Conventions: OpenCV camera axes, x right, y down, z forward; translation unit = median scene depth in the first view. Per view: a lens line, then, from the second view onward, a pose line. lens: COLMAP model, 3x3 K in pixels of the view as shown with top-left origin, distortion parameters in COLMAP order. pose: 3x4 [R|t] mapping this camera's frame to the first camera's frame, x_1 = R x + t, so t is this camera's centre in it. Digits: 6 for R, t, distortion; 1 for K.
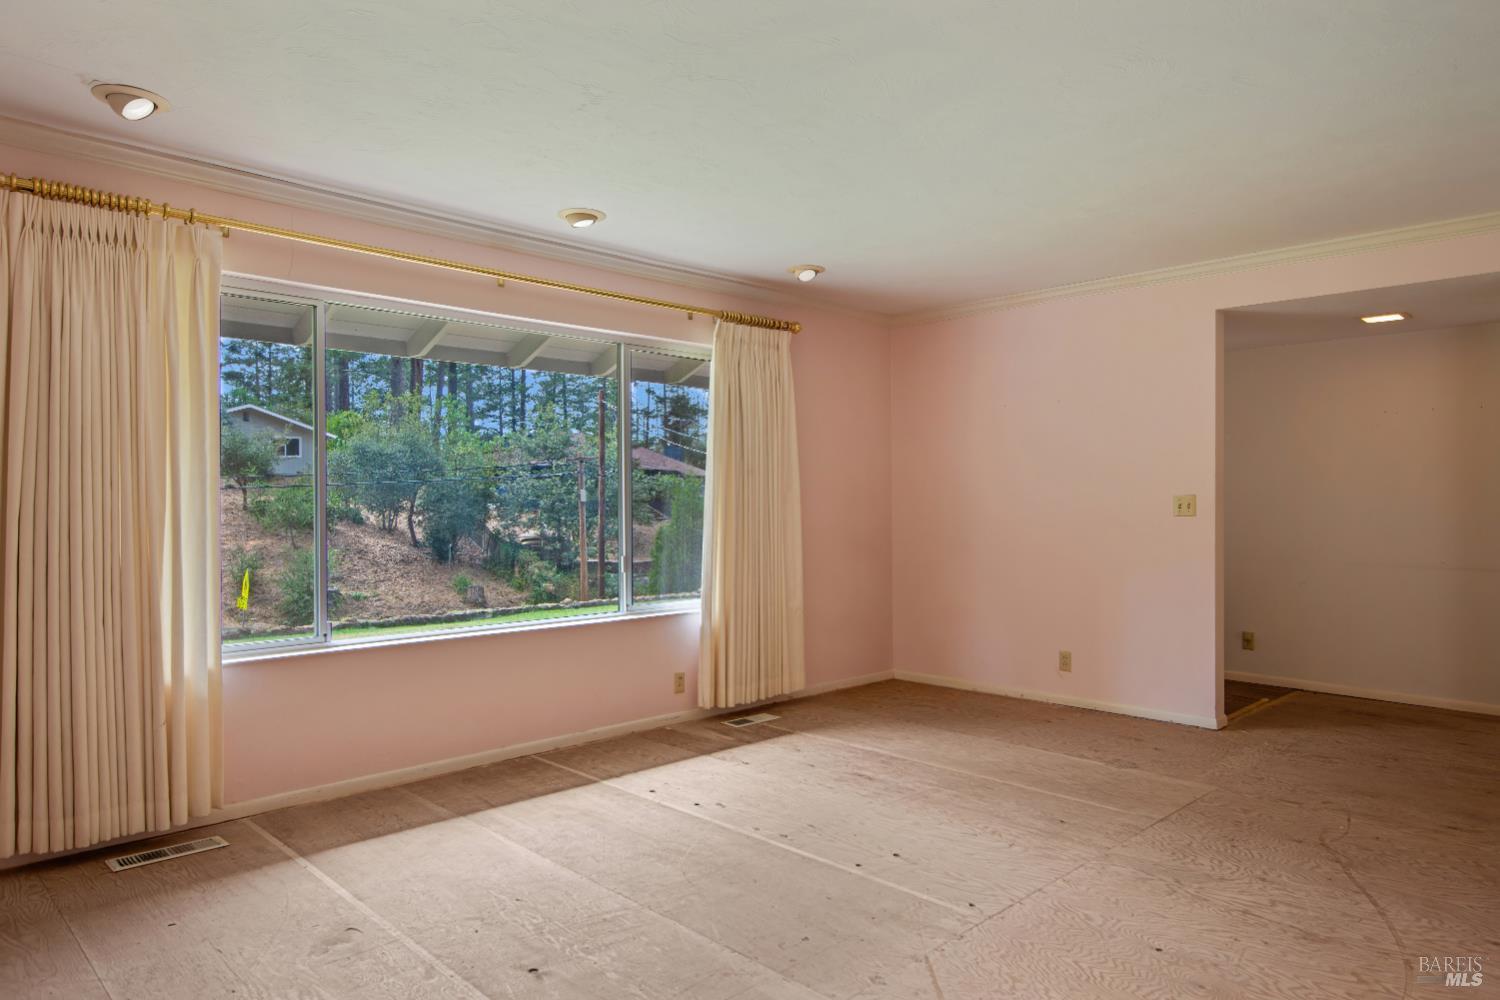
lens RADIAL K [[918.9, 0, 758.9], [0, 918.9, 501.2], [0, 0, 1]] dist [0.008131, -0.006466]
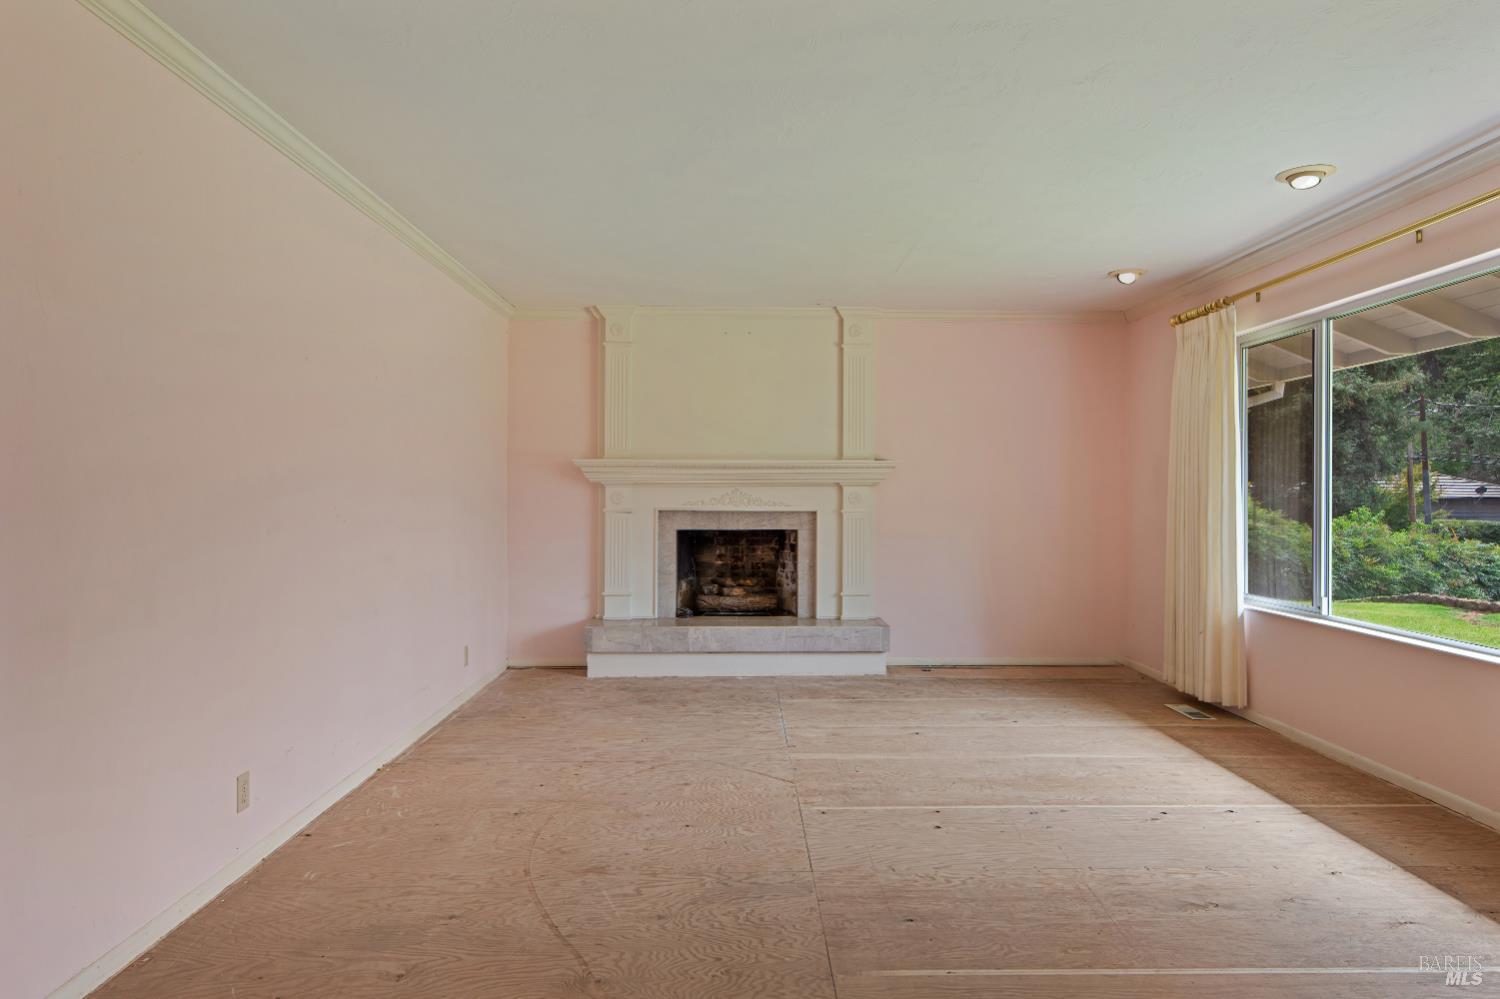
lens RADIAL K [[918.9, 0, 758.9], [0, 918.9, 500.7], [0, 0, 1]] dist [0.008131, -0.006466]
pose [[-0.679119, 0.003884, -0.734018, 0.991468], [0.001586, 0.999991, 0.003824, 0.005764], [0.734026, 0.001433, -0.679120, 1.464074]]
